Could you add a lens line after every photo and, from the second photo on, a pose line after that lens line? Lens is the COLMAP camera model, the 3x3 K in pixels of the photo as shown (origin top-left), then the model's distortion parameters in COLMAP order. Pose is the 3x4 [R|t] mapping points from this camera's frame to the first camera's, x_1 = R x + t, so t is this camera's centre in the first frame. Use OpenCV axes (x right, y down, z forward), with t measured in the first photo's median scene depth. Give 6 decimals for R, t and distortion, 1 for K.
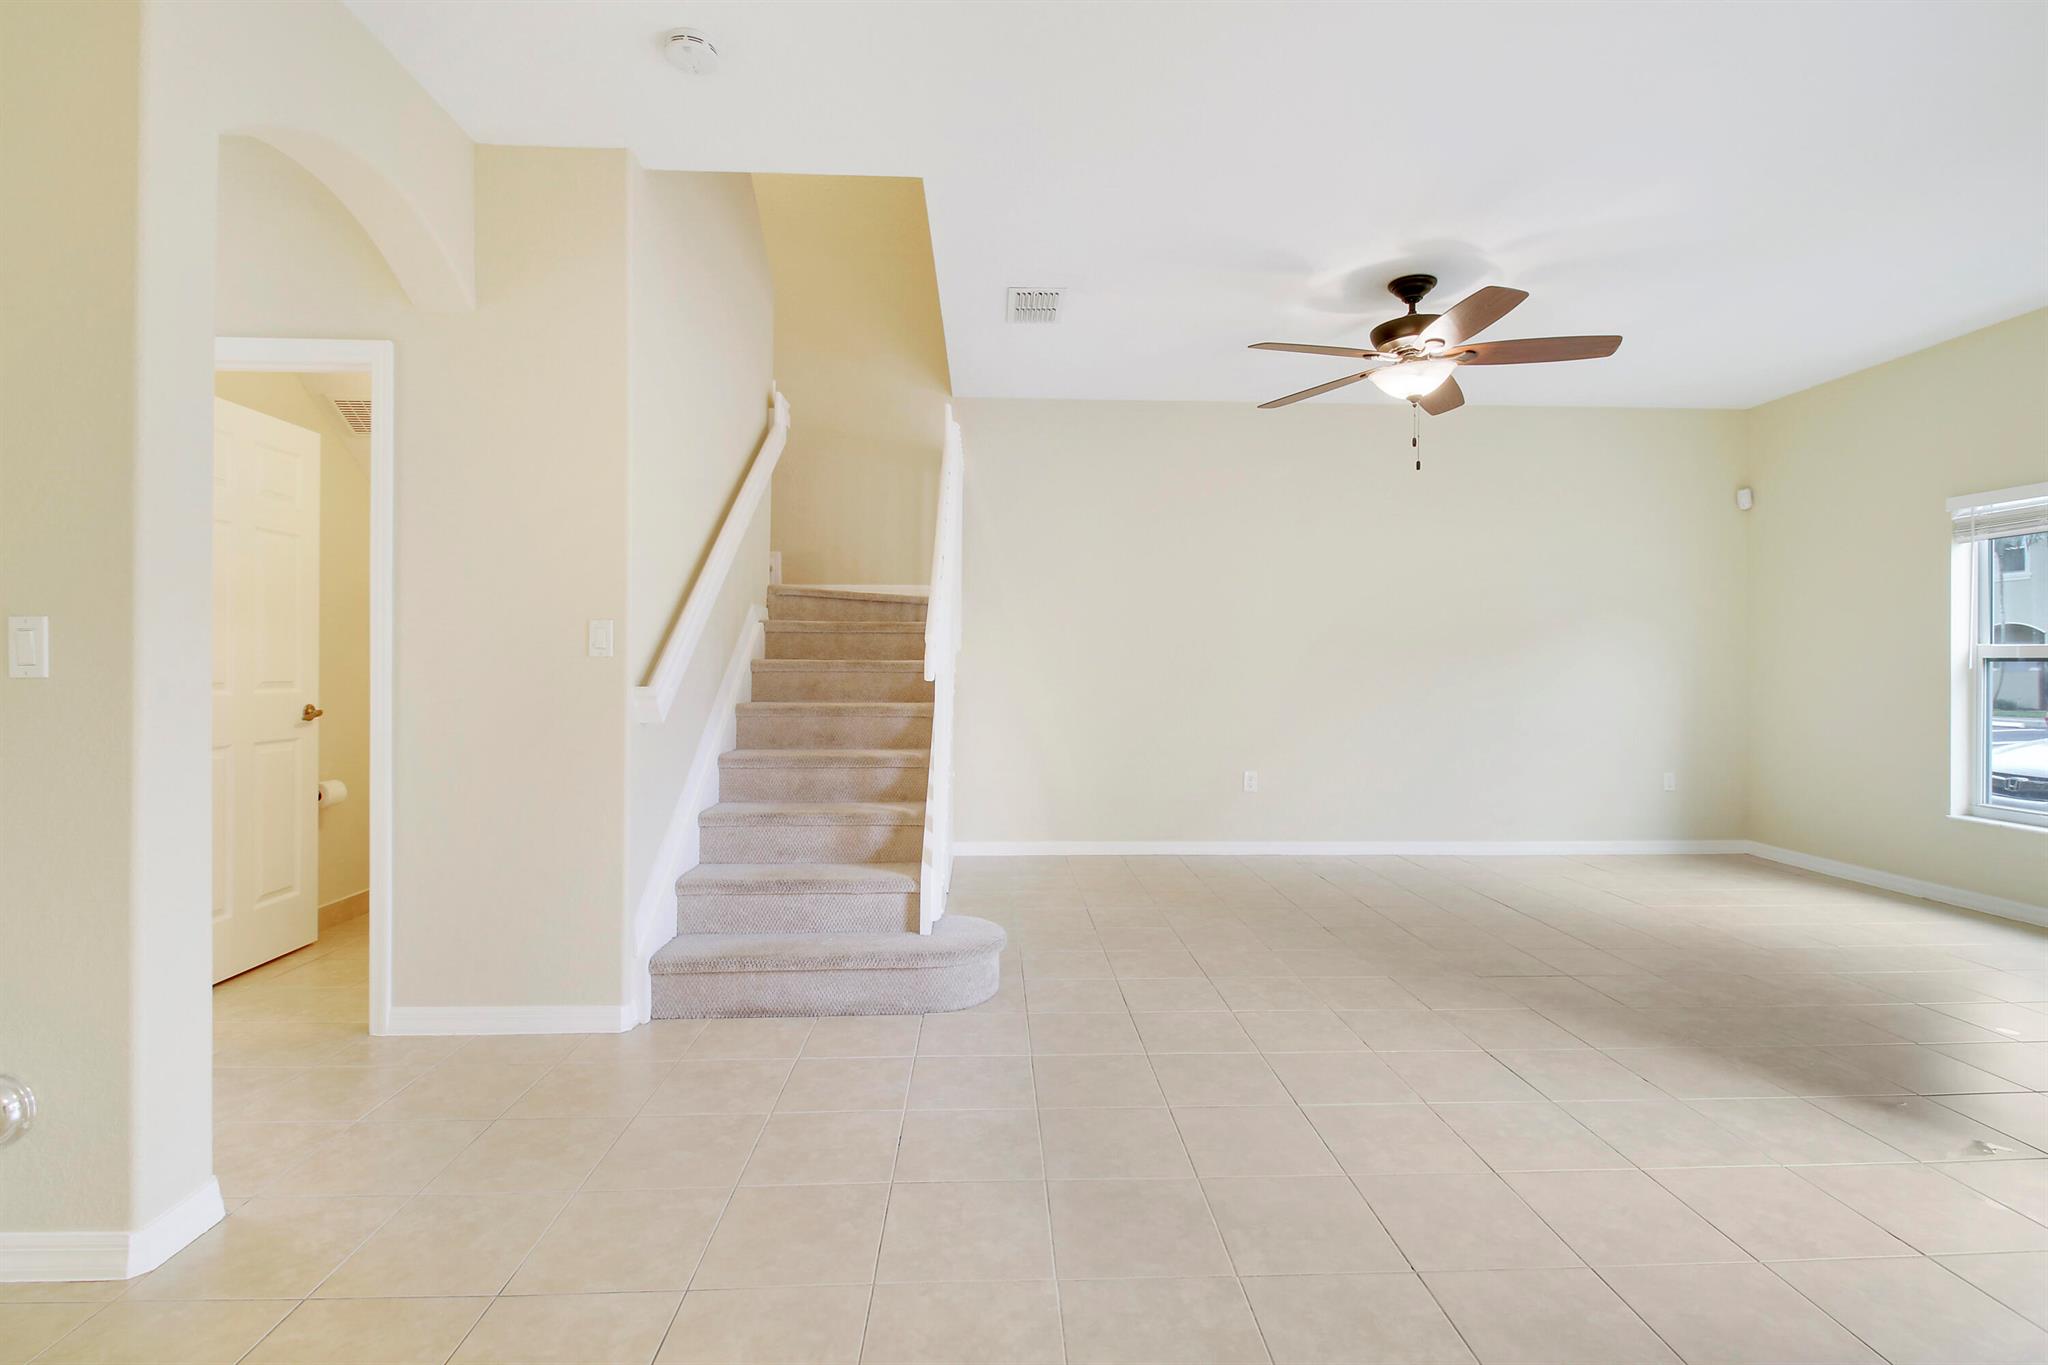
lens RADIAL K [[962.2, 0, 1023.8], [0, 962.2, 668.3], [0, 0, 1]] dist [0.000244, -0.001503]
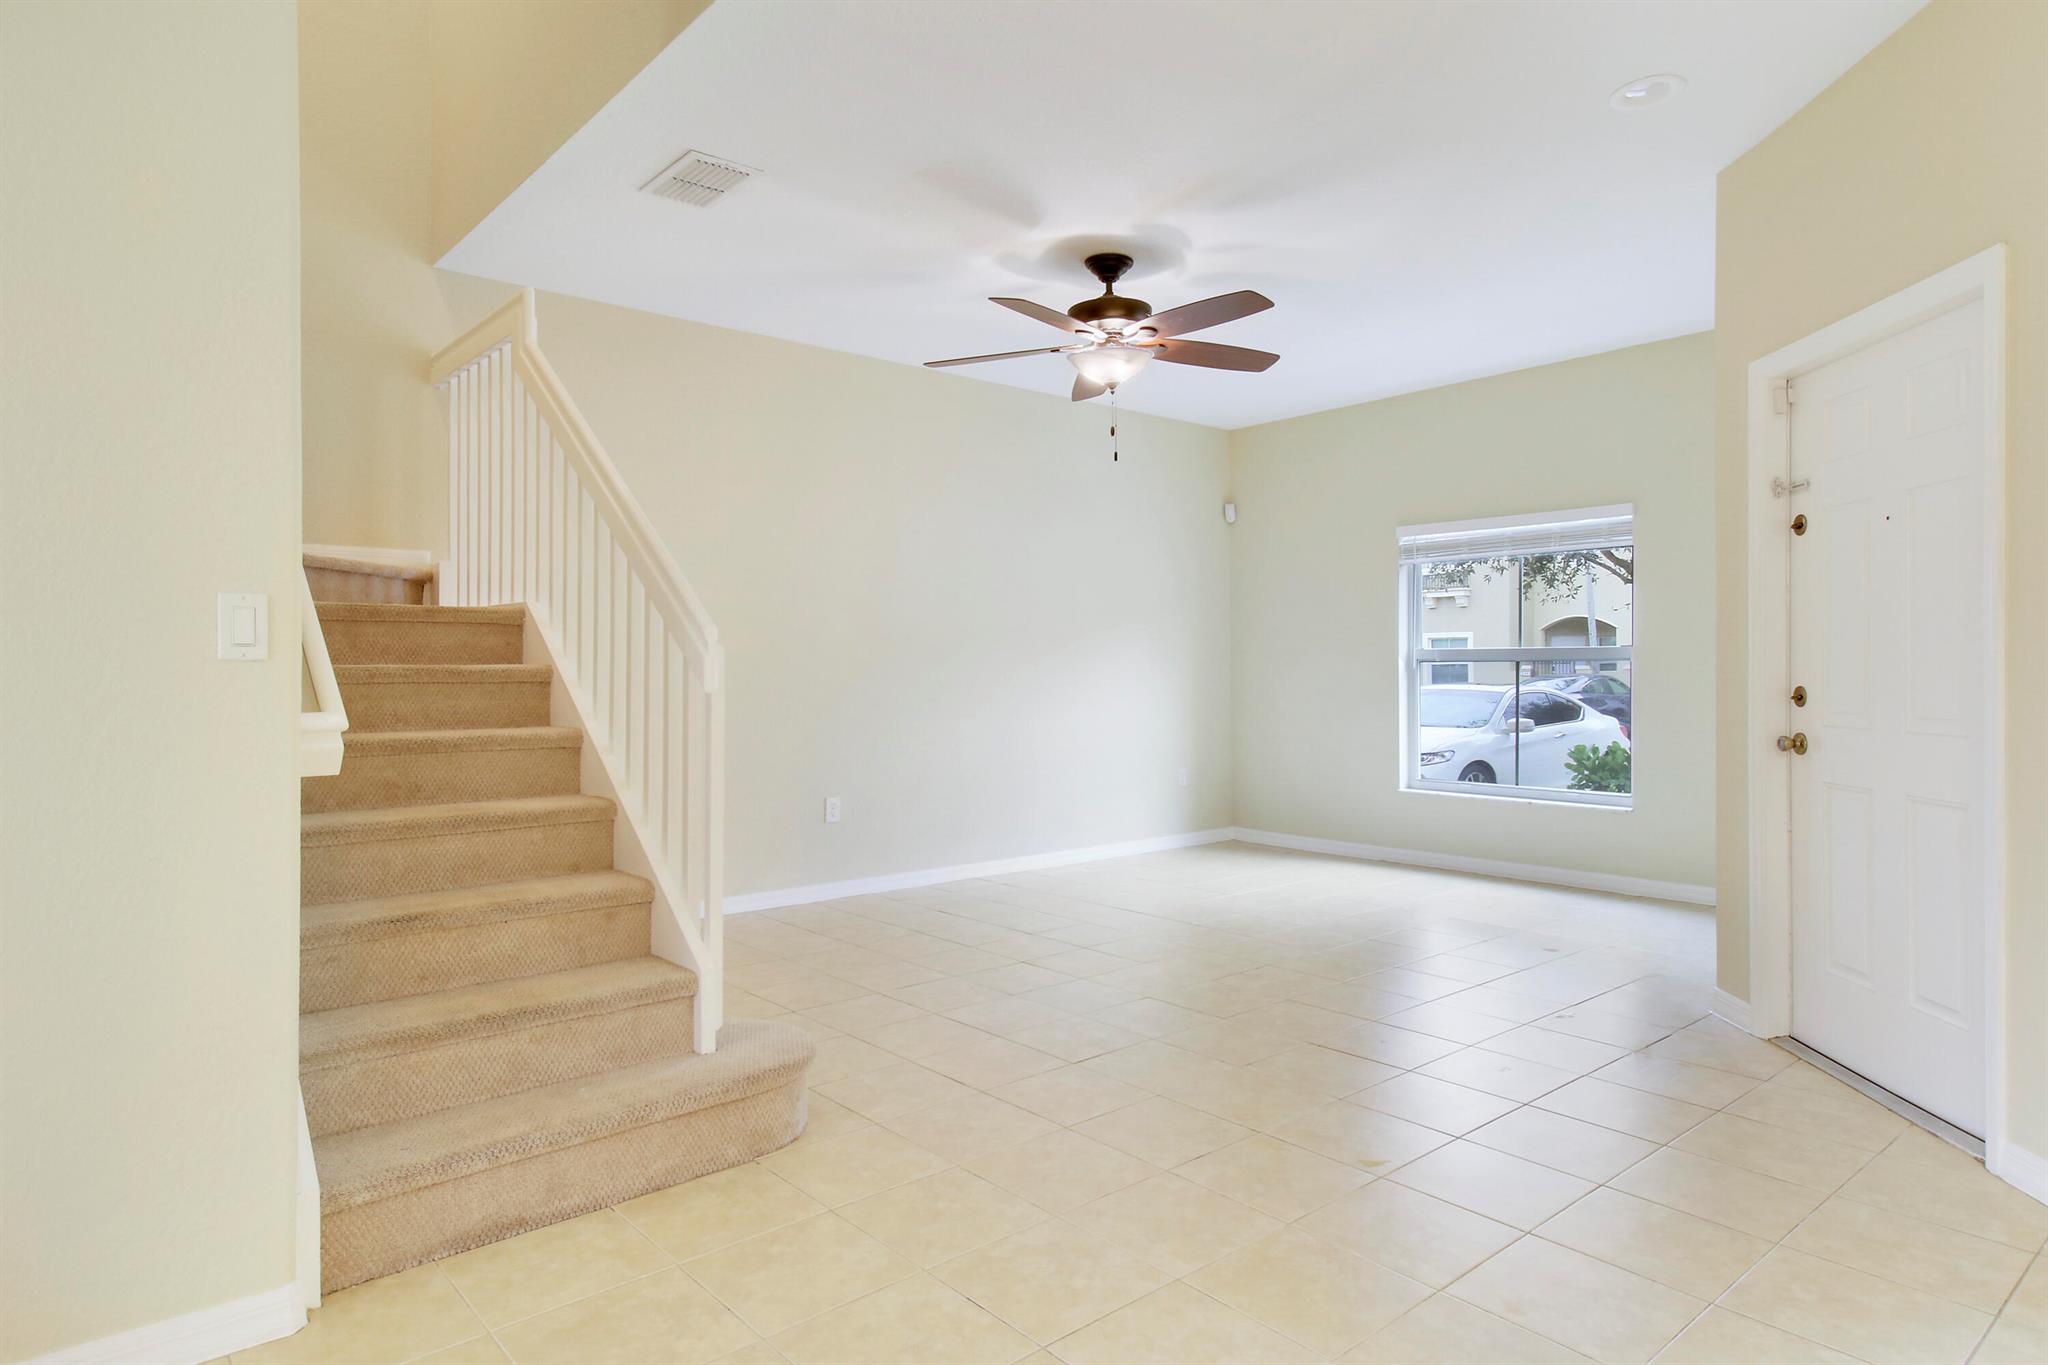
lens RADIAL K [[1189.0, 0, 1026.8], [0, 1189.0, 680.3], [0, 0, 1]] dist [0.004878, -0.000976]
pose [[0.778990, -0.012661, 0.626909, -0.390669], [0.007730, 0.999914, 0.010589, -0.004330], [-0.626989, -0.003403, 0.779021, 0.144206]]
